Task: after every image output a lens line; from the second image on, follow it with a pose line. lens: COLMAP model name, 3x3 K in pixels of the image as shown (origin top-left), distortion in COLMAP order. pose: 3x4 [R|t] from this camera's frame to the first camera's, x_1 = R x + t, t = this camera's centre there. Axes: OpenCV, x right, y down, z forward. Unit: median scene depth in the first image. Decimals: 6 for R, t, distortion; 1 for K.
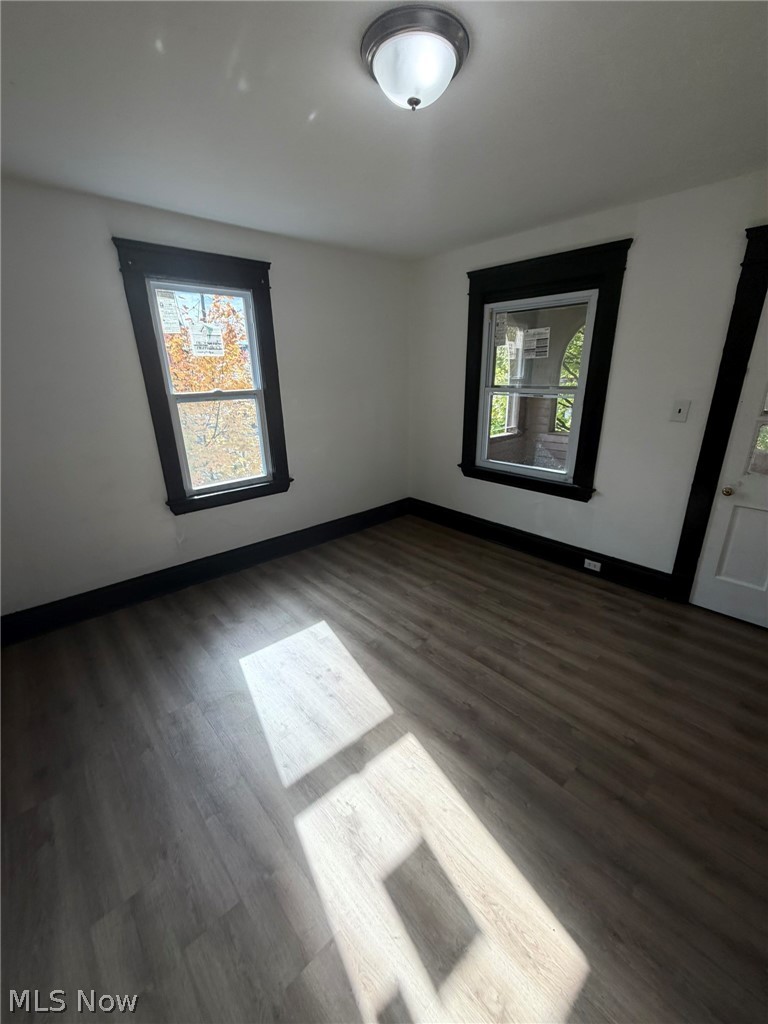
lens RADIAL K [[407.9, 0, 385.5], [0, 407.9, 508.9], [0, 0, 1]] dist [-0.001865, 0.000217]
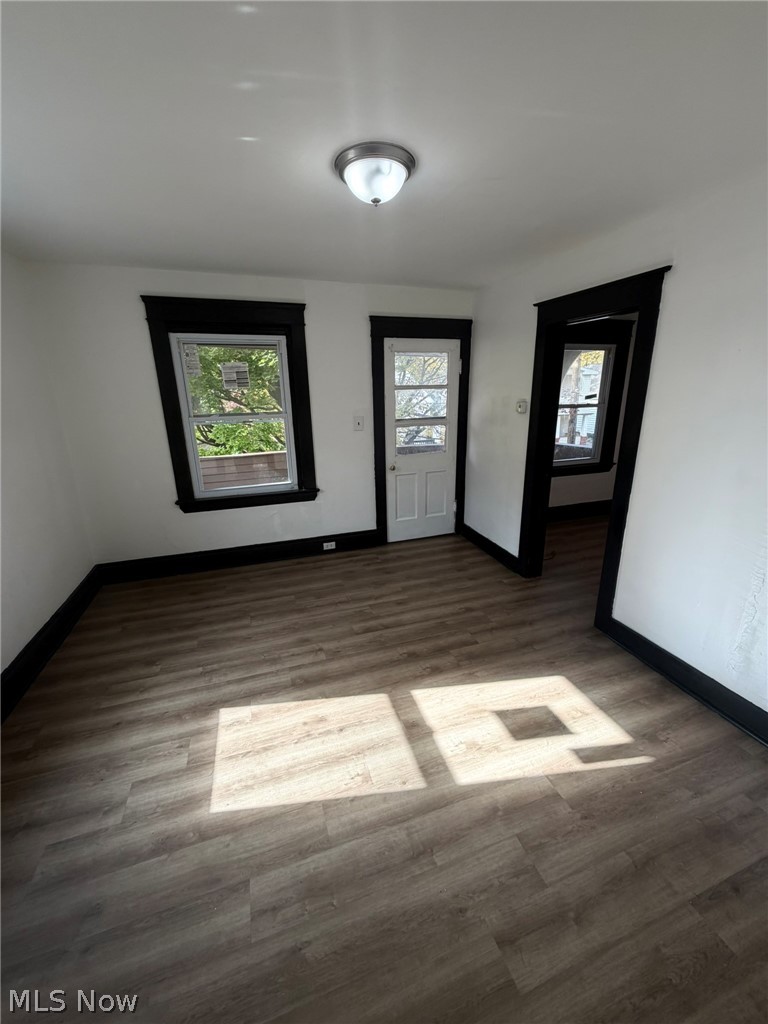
lens RADIAL K [[407.1, 0, 385.3], [0, 407.1, 508.7], [0, 0, 1]] dist [-0.002009, 0.000341]
pose [[0.401168, -0.251787, 0.880720, -0.673933], [0.309305, 0.942243, 0.128487, -0.106101], [-0.862203, 0.220866, 0.455876, 0.295163]]
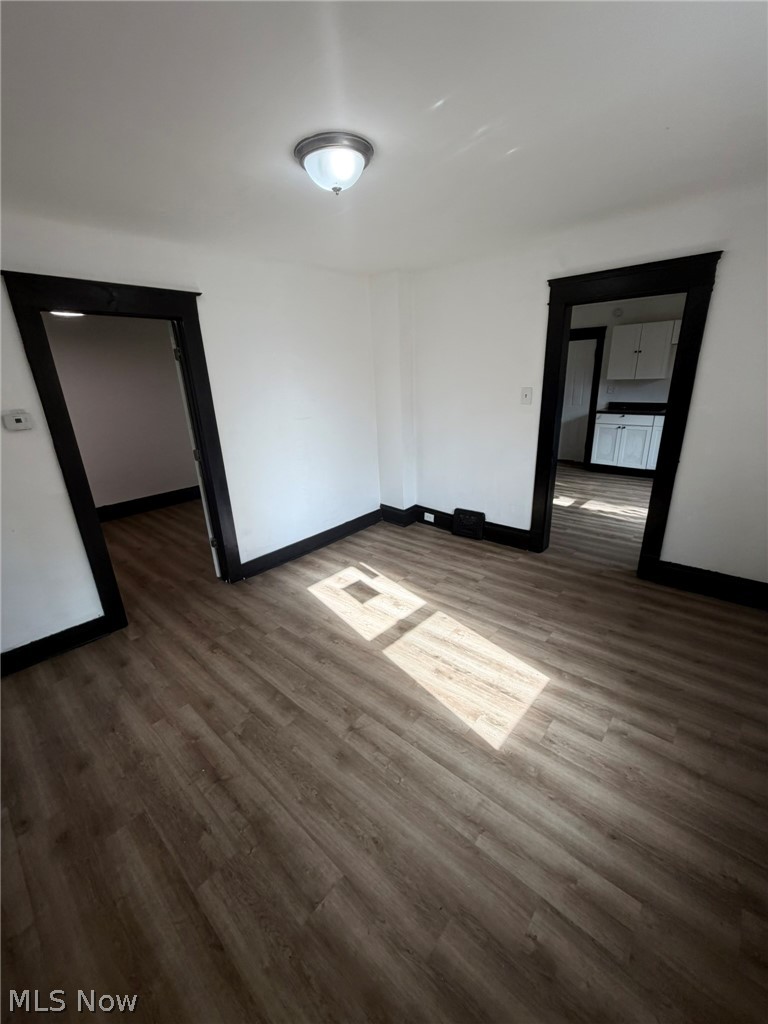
lens RADIAL K [[407.9, 0, 385.5], [0, 407.9, 508.9], [0, 0, 1]] dist [-0.001865, 0.000217]
pose [[-0.993491, 0.085289, -0.075508, 0.052704], [0.021621, 0.792013, 0.610121, -0.493591], [0.111840, 0.604517, -0.788702, 1.372826]]
